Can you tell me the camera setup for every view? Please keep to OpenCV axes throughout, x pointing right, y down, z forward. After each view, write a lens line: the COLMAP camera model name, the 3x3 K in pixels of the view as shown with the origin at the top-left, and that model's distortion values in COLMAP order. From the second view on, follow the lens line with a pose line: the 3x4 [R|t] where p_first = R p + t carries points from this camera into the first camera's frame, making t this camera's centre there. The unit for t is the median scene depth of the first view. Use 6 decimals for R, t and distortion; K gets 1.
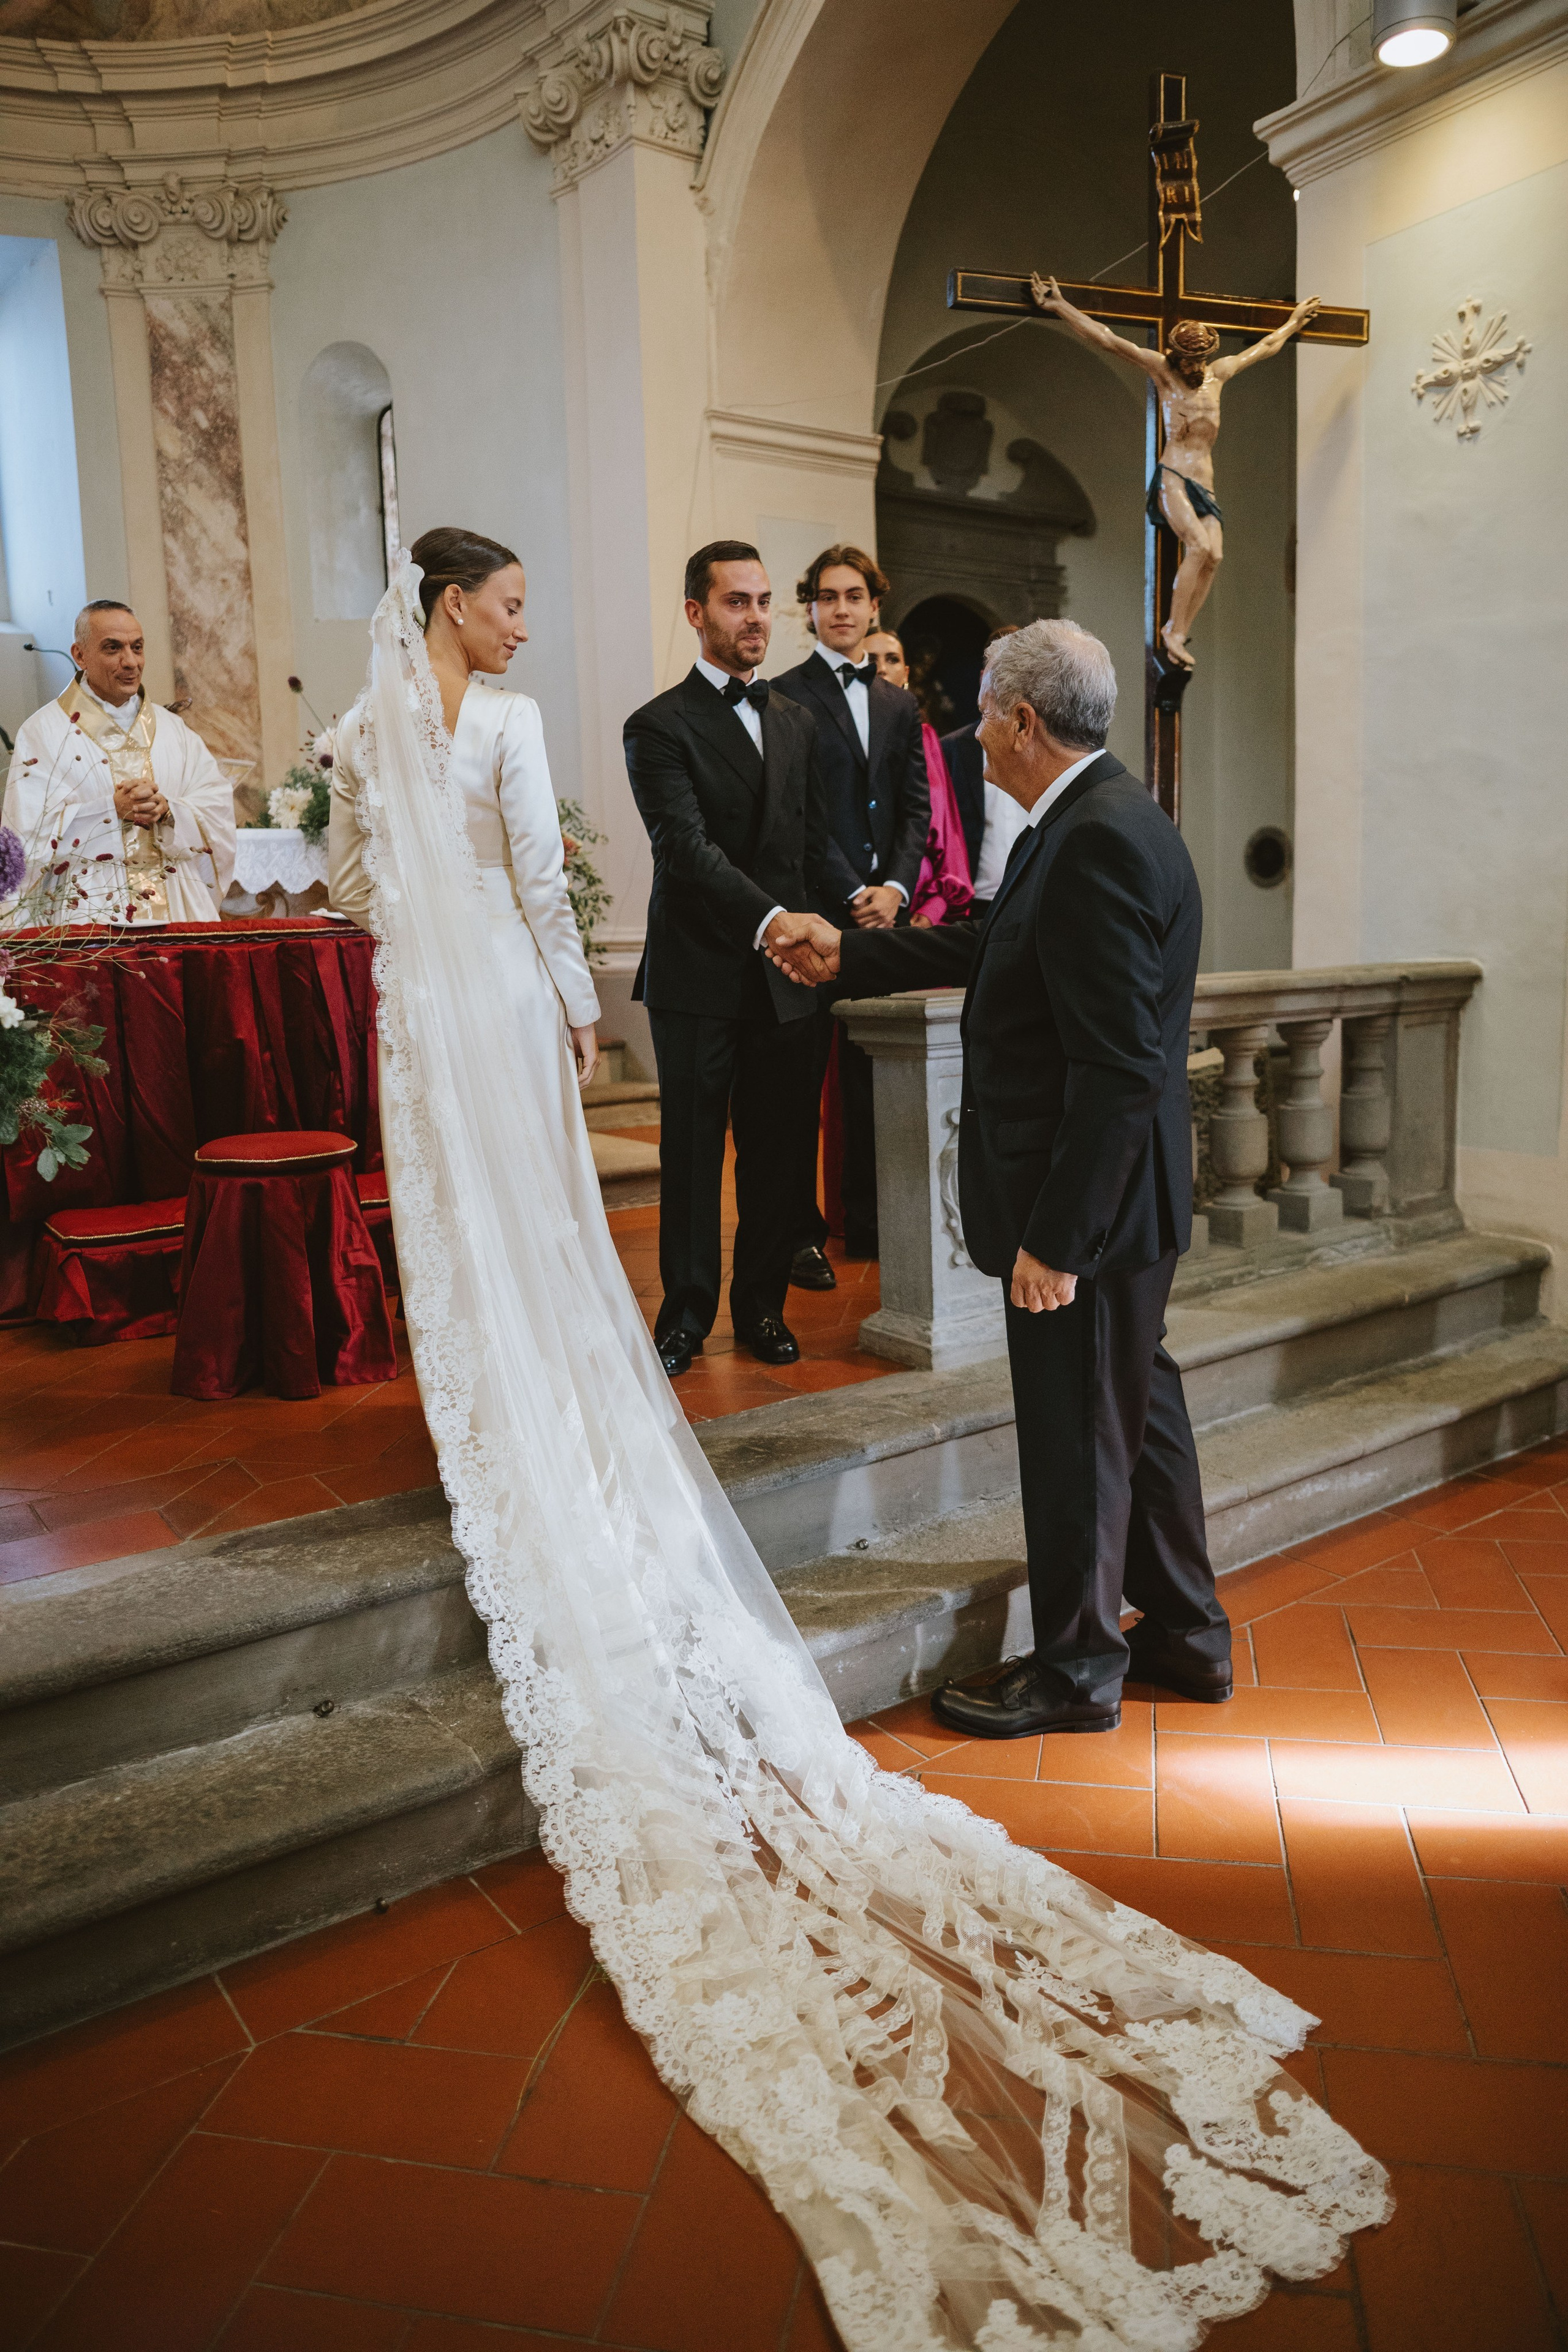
lens RADIAL K [[1582.1, 0, 789.4], [0, 1582.1, 1185.3], [0, 0, 1]] dist [-0.069219, 0.022695]
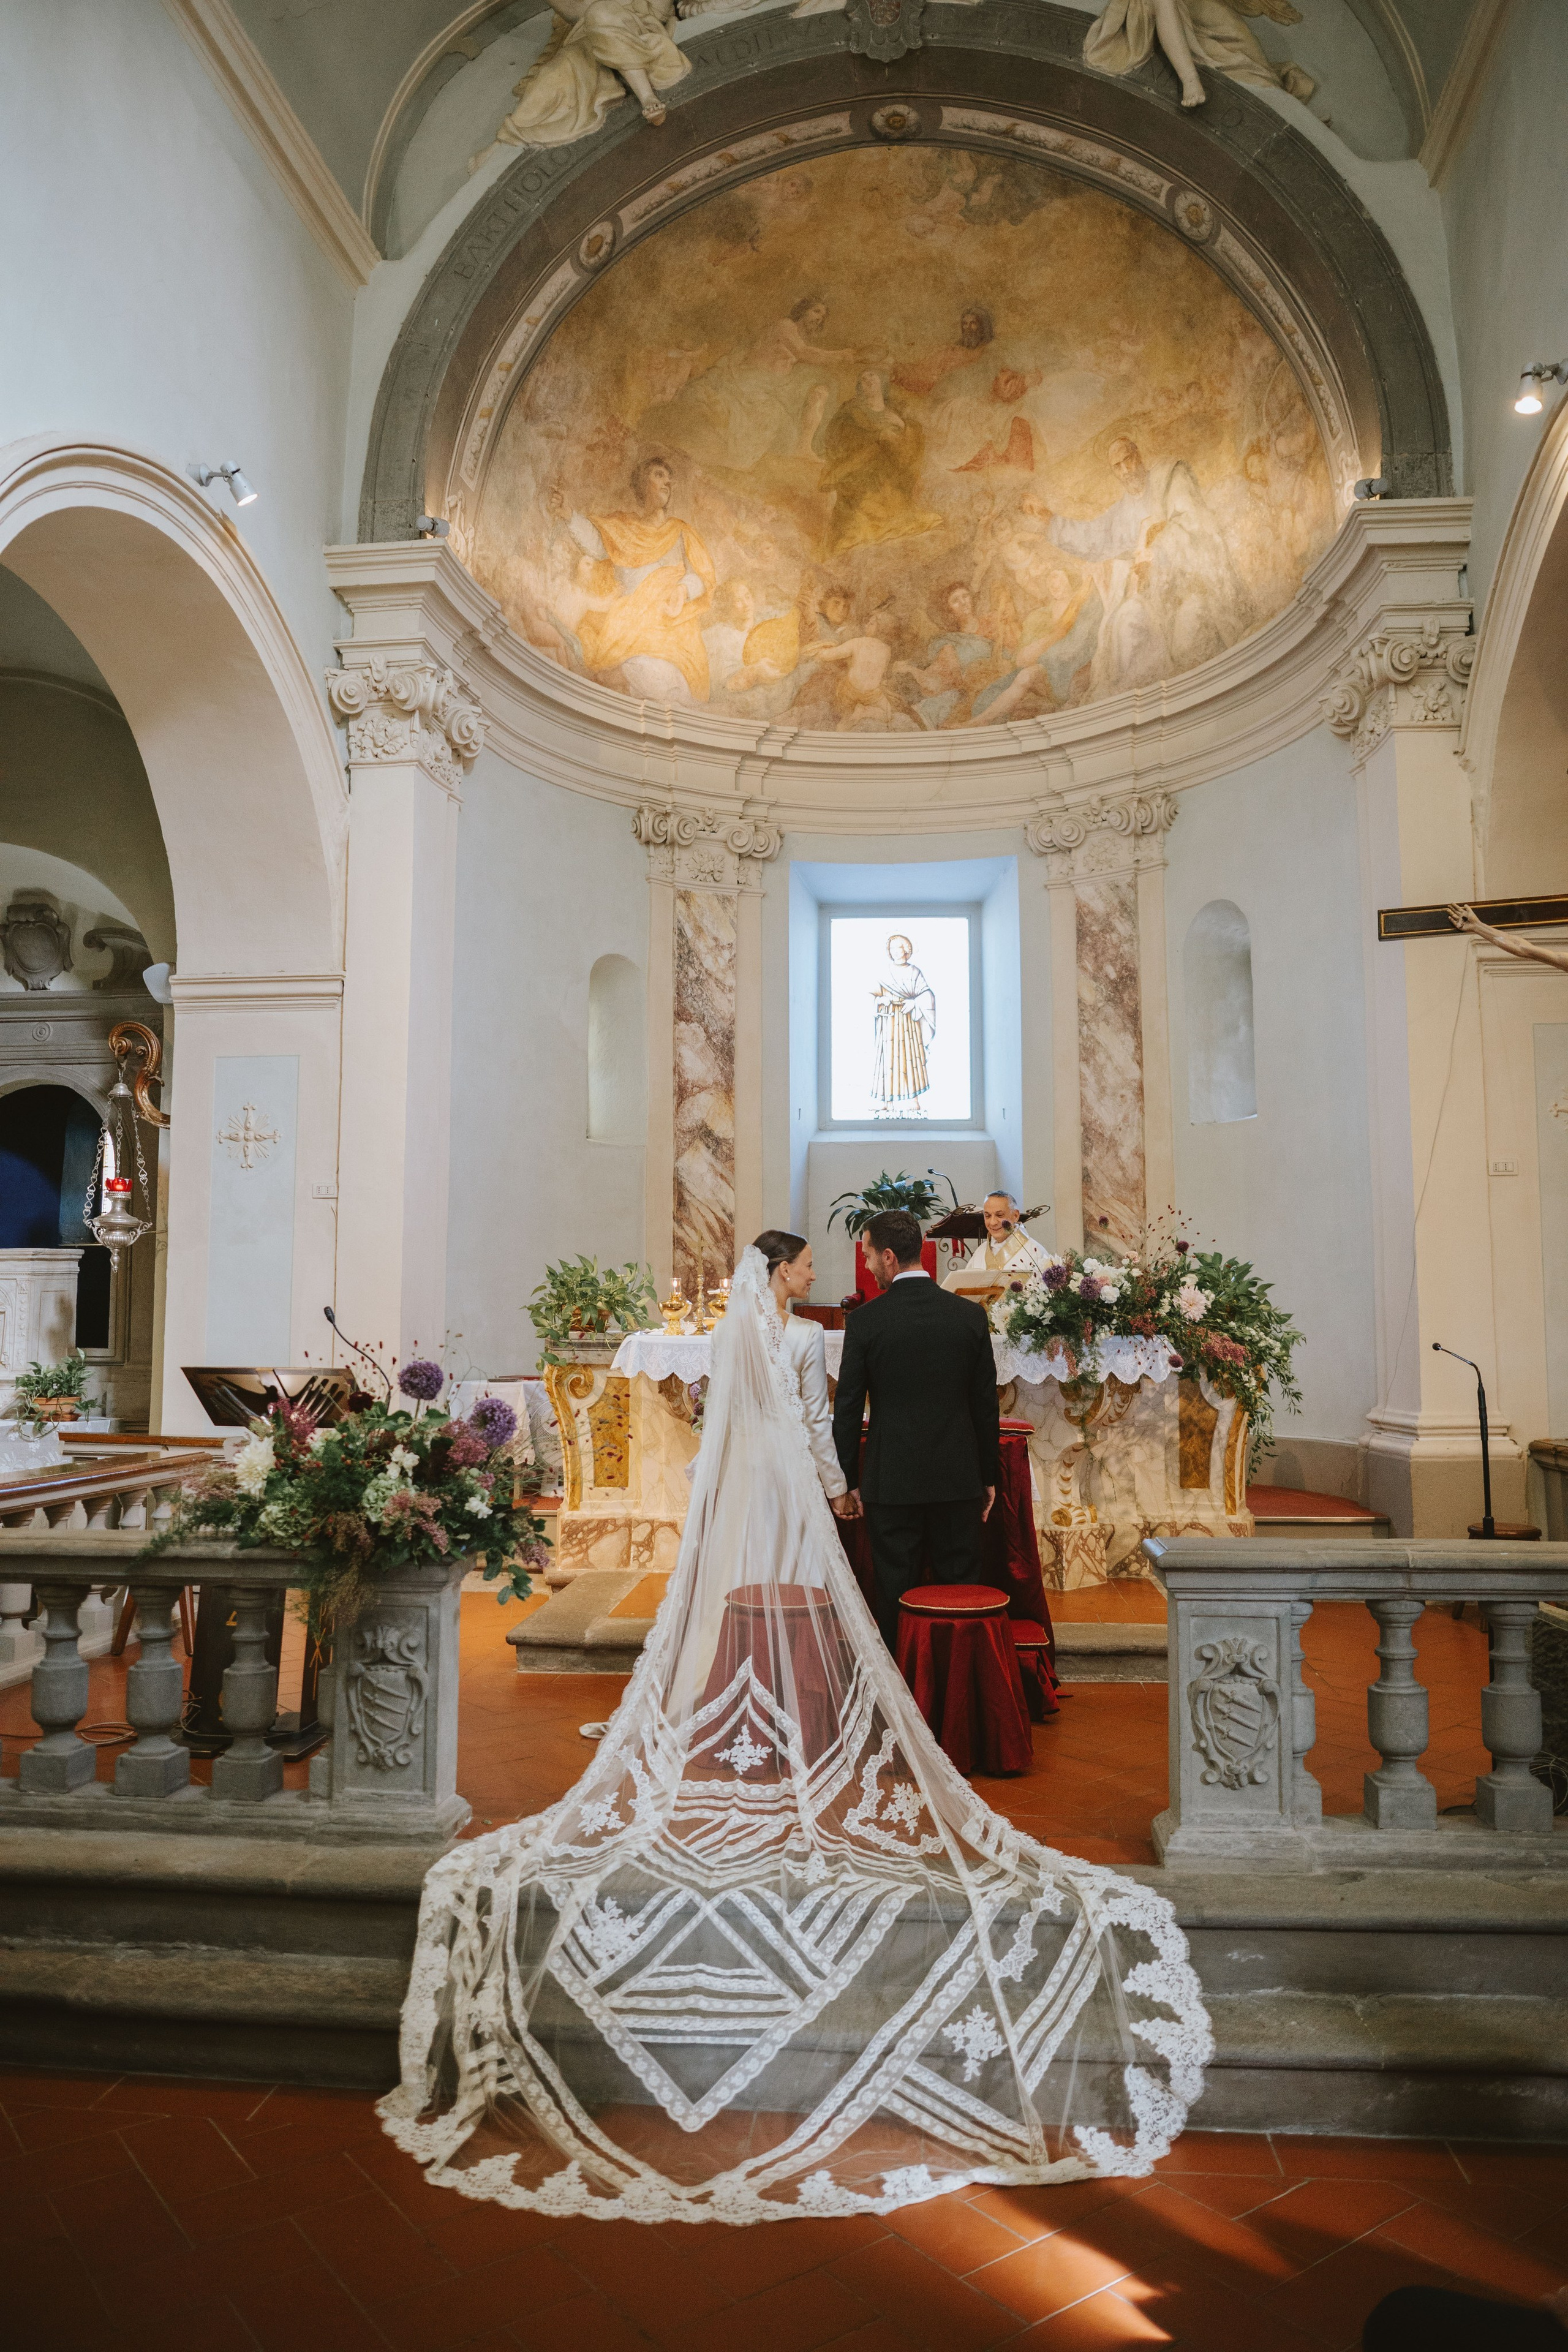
lens RADIAL K [[1582.1, 0, 785.9], [0, 1582.1, 1176.6], [0, 0, 1]] dist [-0.069219, 0.022695]
pose [[0.755378, -0.034942, -0.654357, 0.251568], [-0.132545, 0.969789, -0.204794, -0.041554], [0.641745, 0.241428, 0.727926, -0.054970]]
